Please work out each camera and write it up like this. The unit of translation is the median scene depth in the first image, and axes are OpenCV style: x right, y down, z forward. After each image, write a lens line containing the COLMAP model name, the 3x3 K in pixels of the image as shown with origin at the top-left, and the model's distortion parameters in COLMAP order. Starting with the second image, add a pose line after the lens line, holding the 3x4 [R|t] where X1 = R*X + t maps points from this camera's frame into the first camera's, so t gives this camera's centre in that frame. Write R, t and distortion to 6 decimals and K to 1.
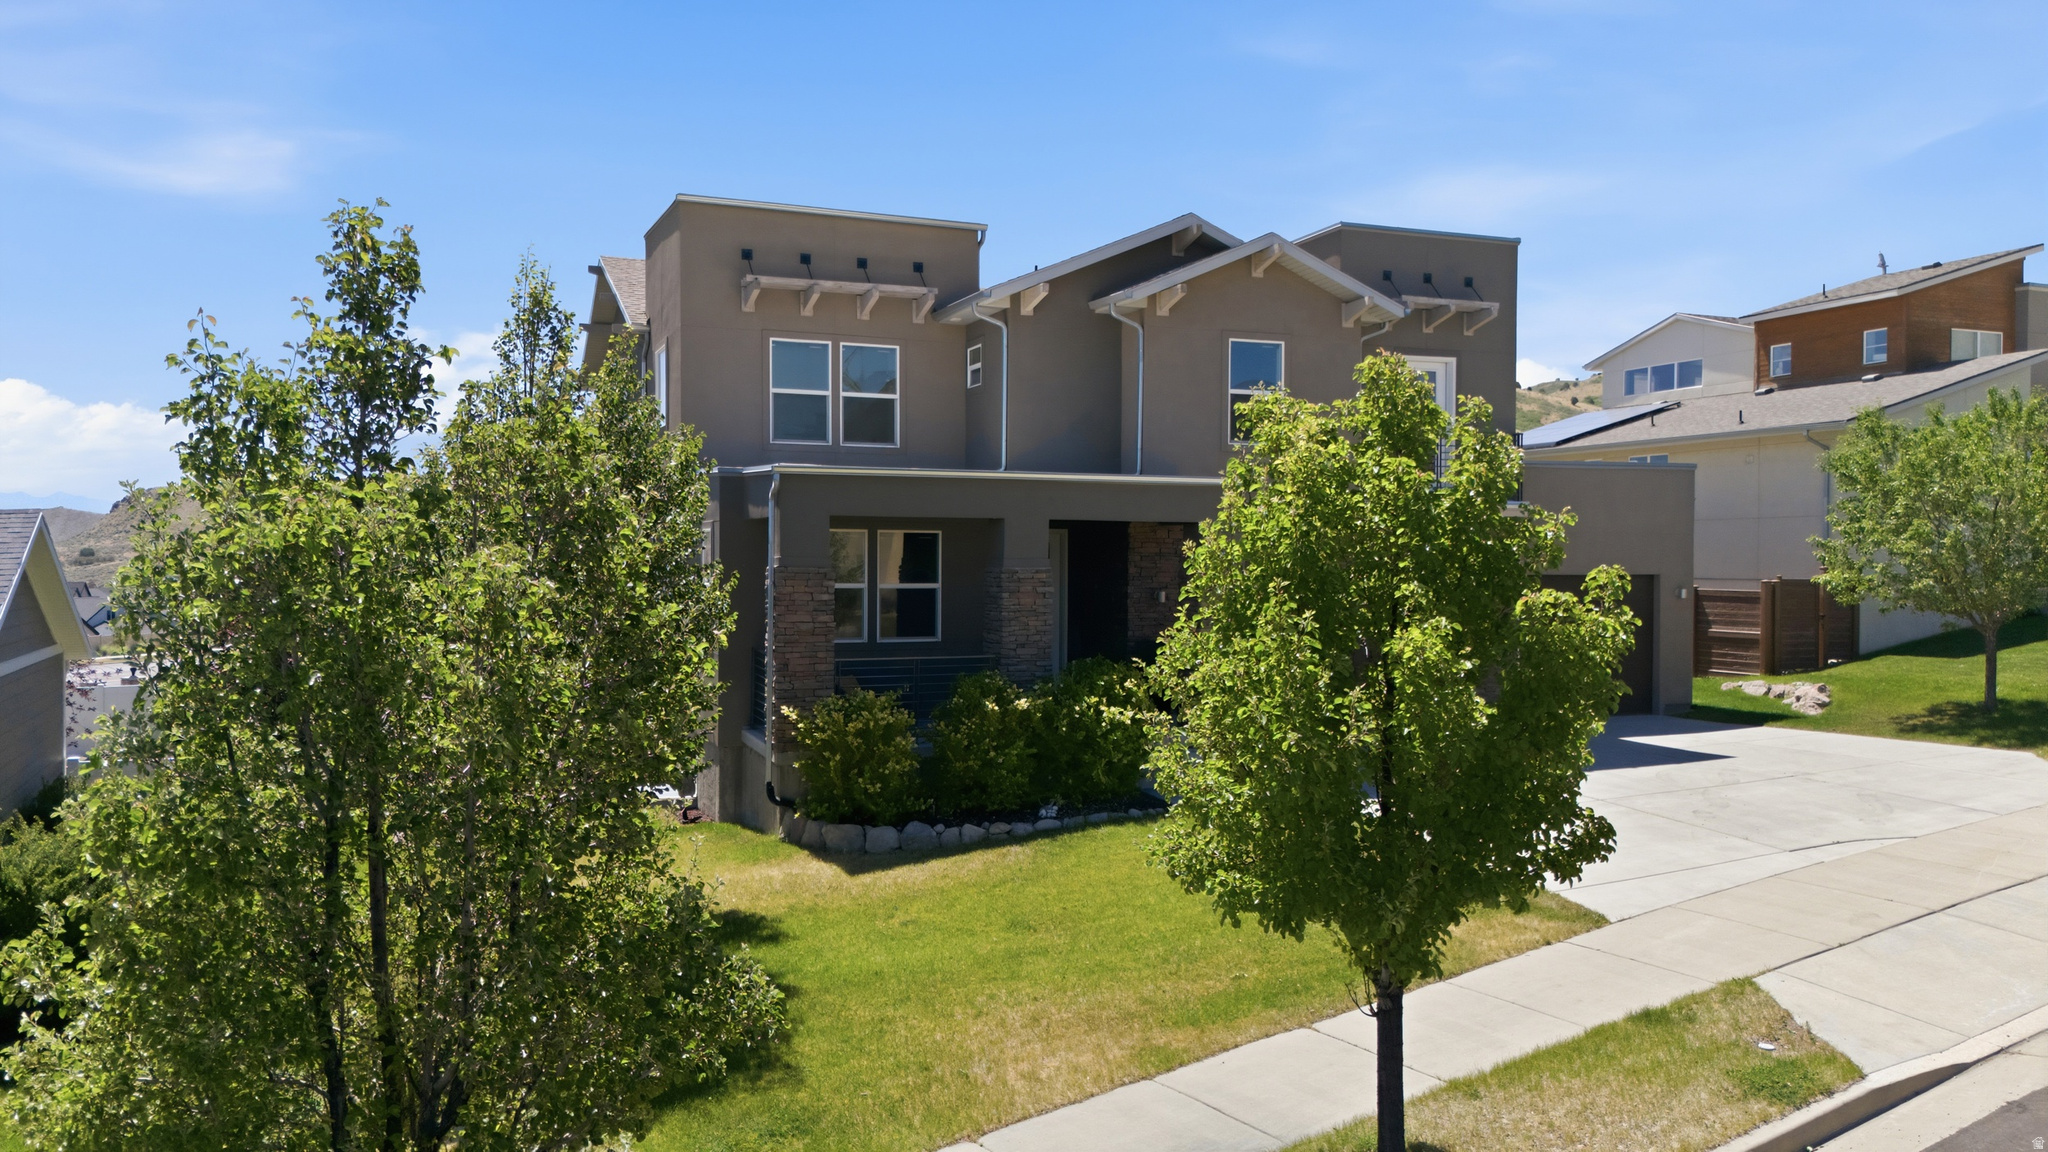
lens RADIAL K [[1505.9, 0, 1025.9], [0, 1505.9, 590.1], [0, 0, 1]] dist [0.062198, -0.056973]
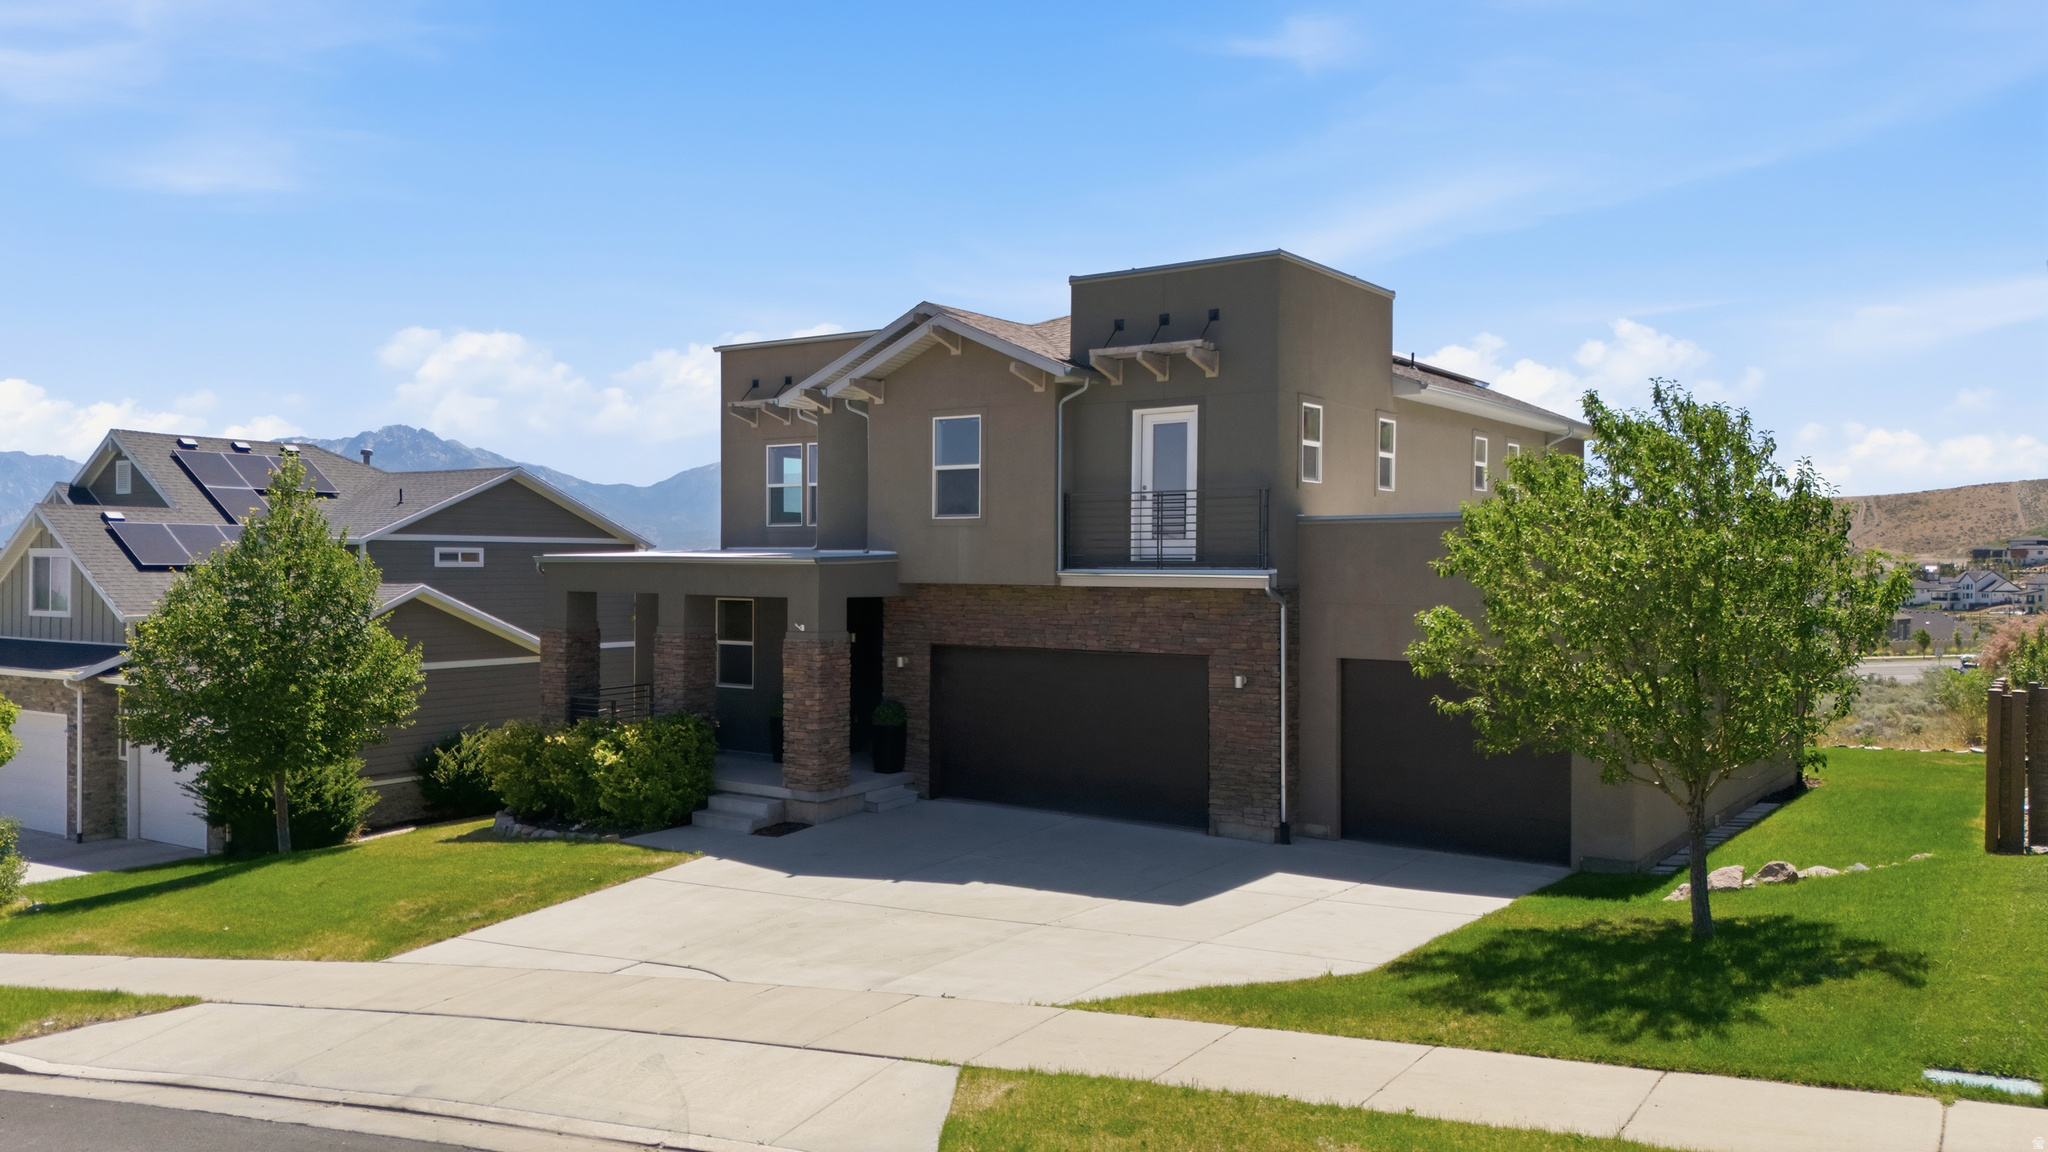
lens RADIAL K [[1505.9, 0, 1024.4], [0, 1505.9, 569.0], [0, 0, 1]] dist [0.062198, -0.056973]
pose [[0.538775, 0.002637, -0.842446, 1.069362], [-0.020306, 0.999745, -0.009857, -0.054704], [0.842205, 0.022418, 0.538691, 0.506705]]
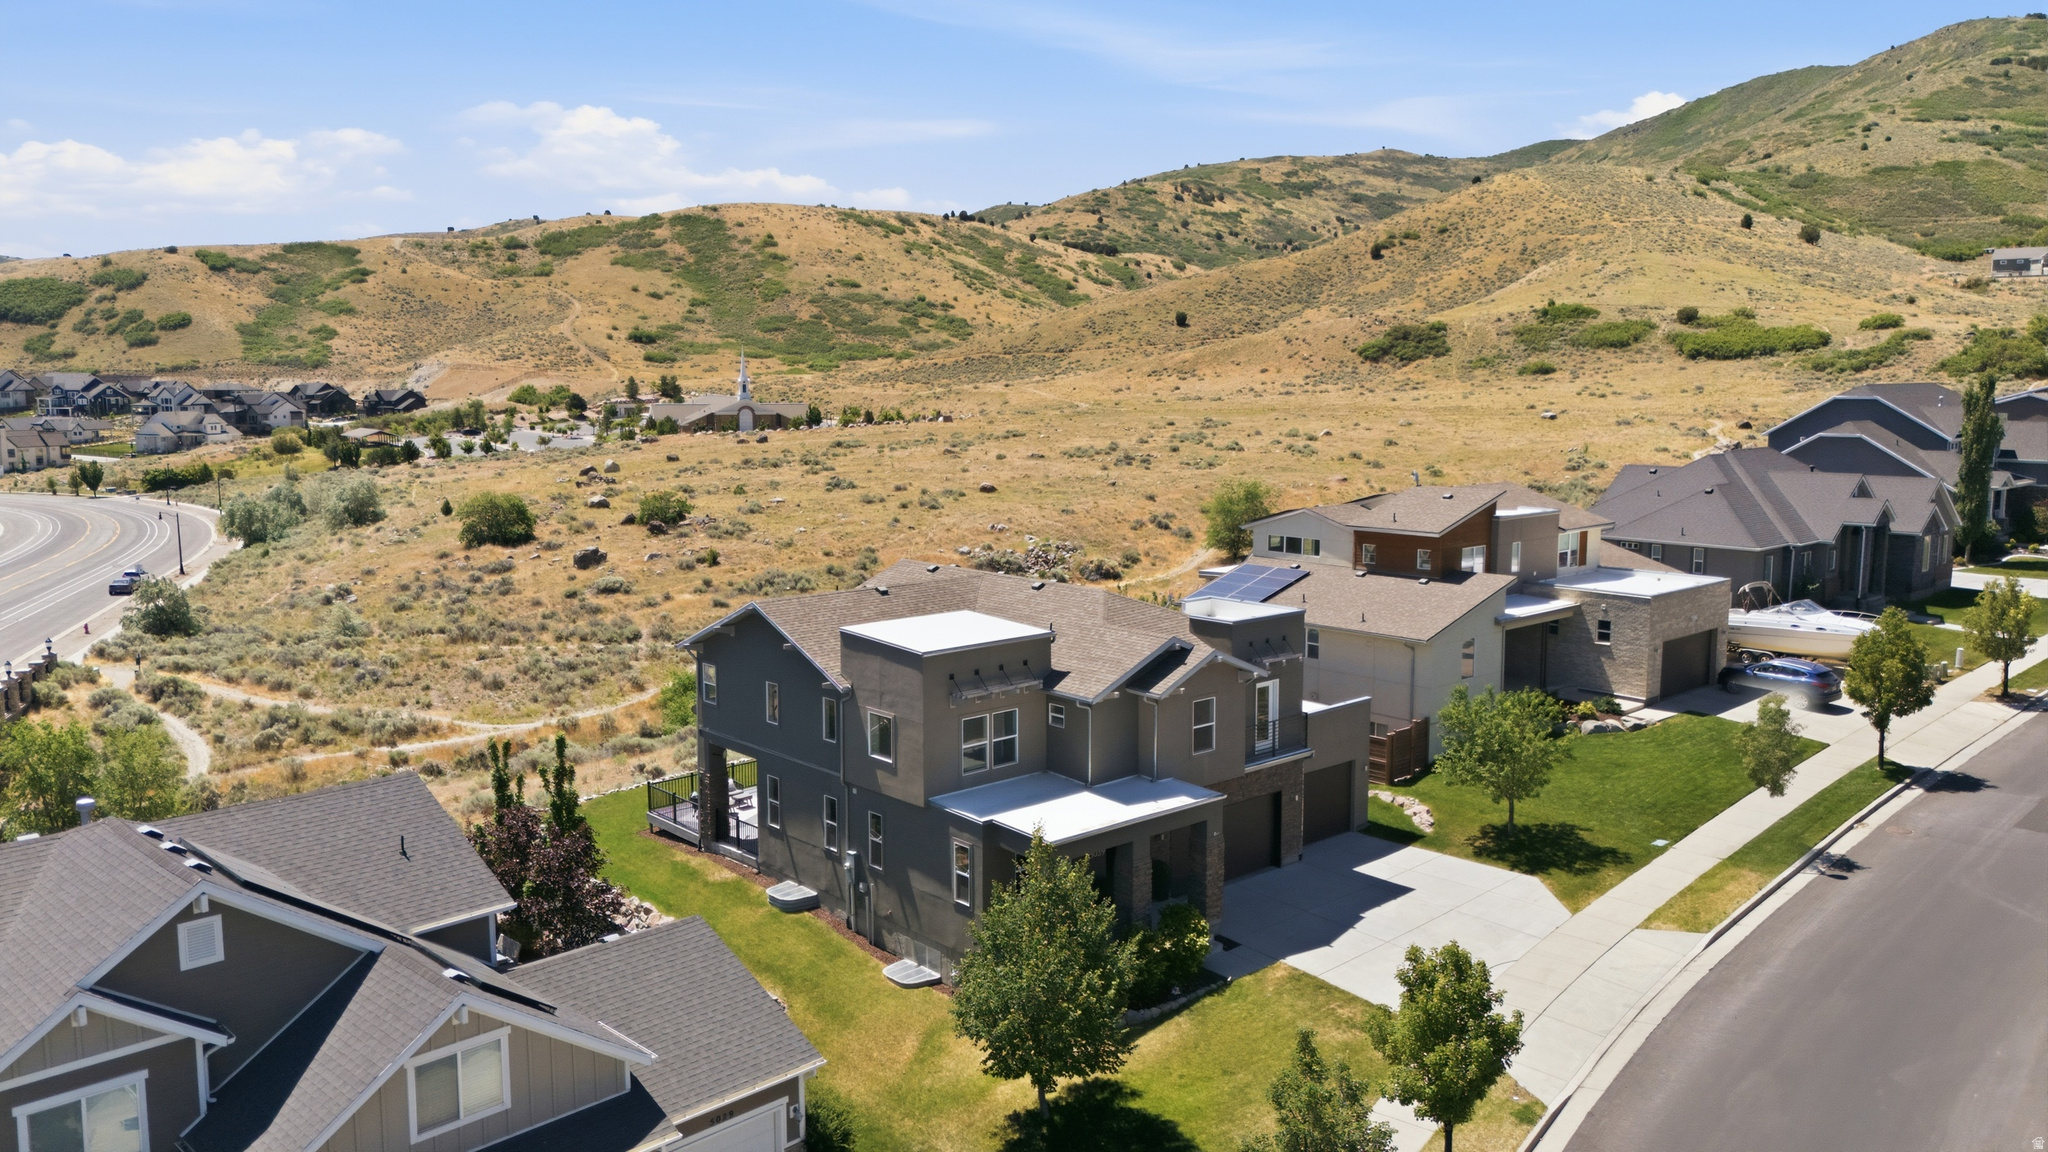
lens RADIAL K [[1505.9, 0, 1026.4], [0, 1505.9, 567.1], [0, 0, 1]] dist [0.062198, -0.056973]
pose [[0.939018, -0.049037, 0.340355, -0.722632], [0.011652, 0.993749, 0.111028, -0.564109], [-0.343672, -0.100291, 0.933719, -0.711378]]
